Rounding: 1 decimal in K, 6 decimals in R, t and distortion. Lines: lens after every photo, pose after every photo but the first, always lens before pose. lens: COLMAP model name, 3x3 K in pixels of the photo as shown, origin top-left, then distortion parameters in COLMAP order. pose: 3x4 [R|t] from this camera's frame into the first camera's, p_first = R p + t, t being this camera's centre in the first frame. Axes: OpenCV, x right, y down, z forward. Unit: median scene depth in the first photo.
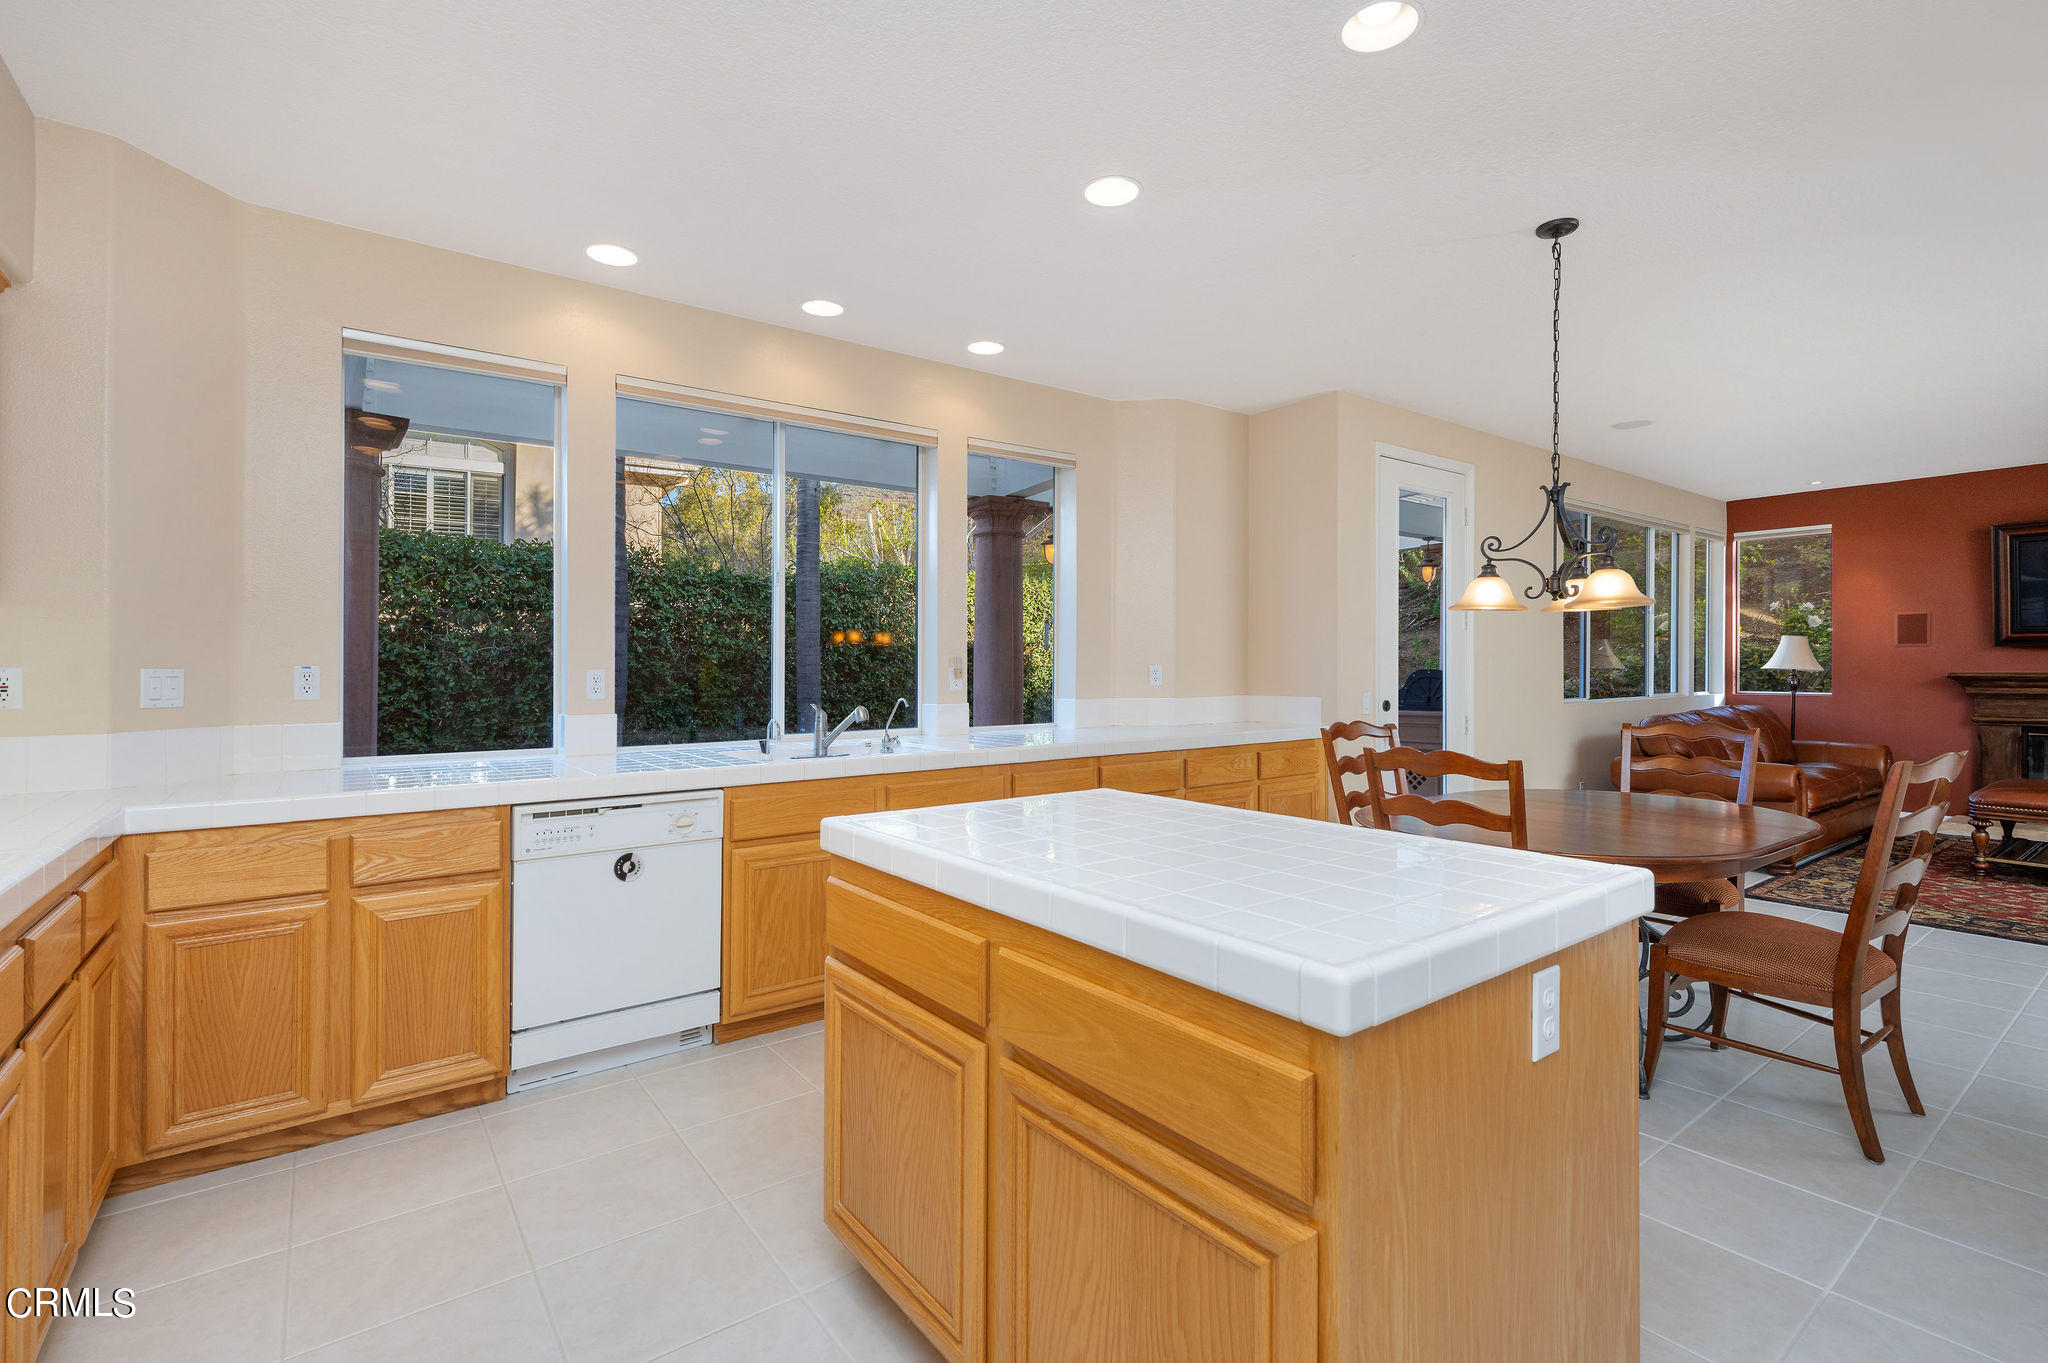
lens RADIAL K [[914.3, 0, 1017.7], [0, 914.3, 681.7], [0, 0, 1]] dist [0.001431, -0.002470]
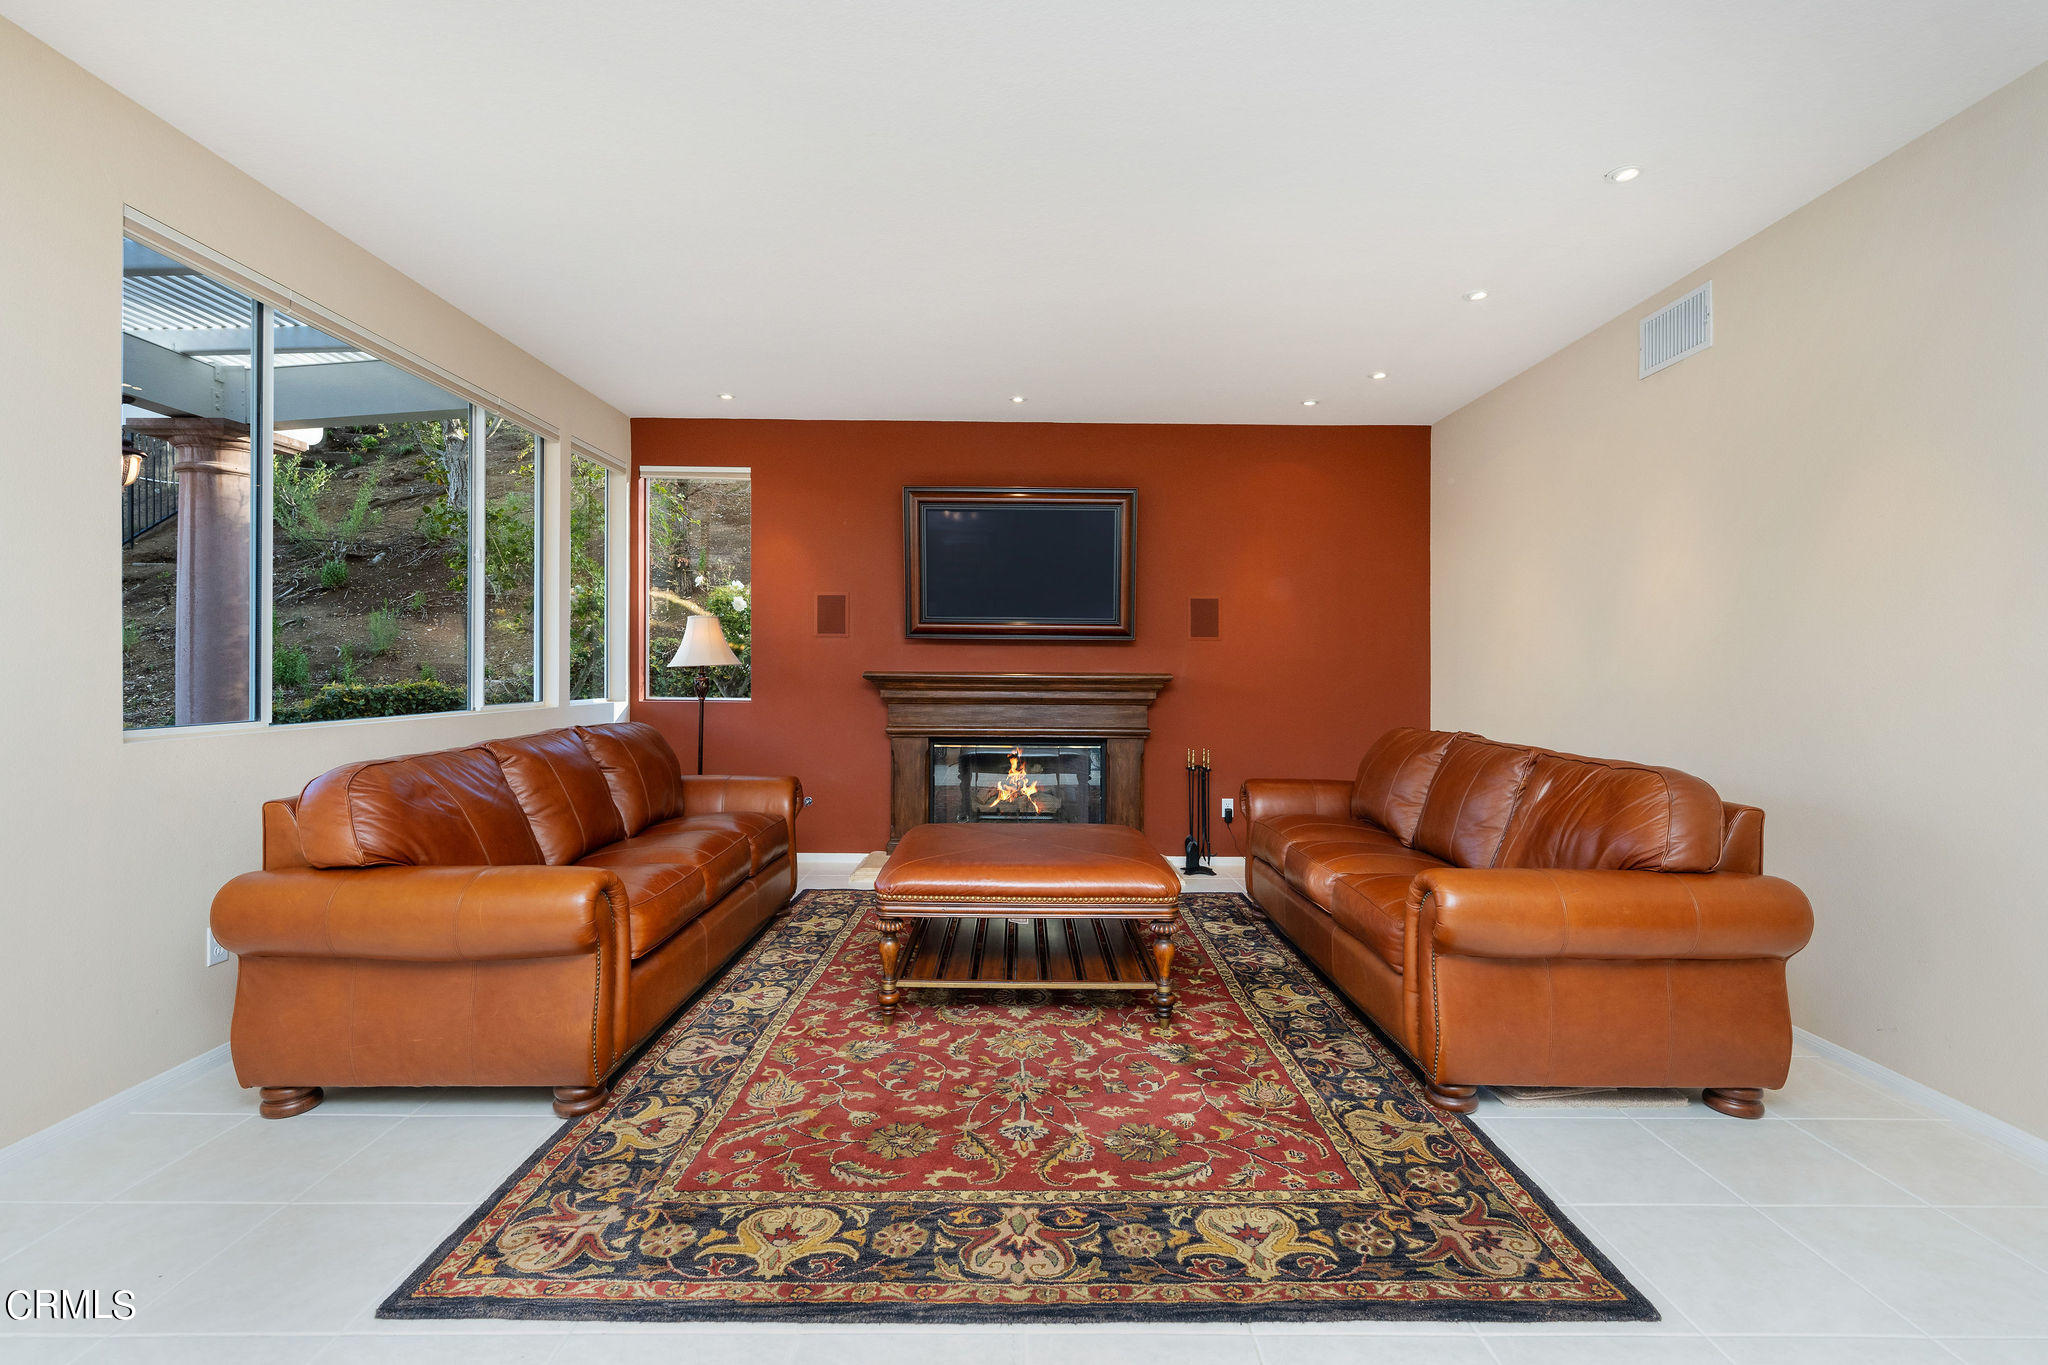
lens RADIAL K [[914.3, 0, 1013.9], [0, 914.3, 678.6], [0, 0, 1]] dist [0.001431, -0.002470]
pose [[0.594639, 0.000495, 0.803992, 0.438327], [0.003688, 0.999988, -0.003343, -0.000421], [-0.803984, 0.004953, 0.594630, 0.405832]]
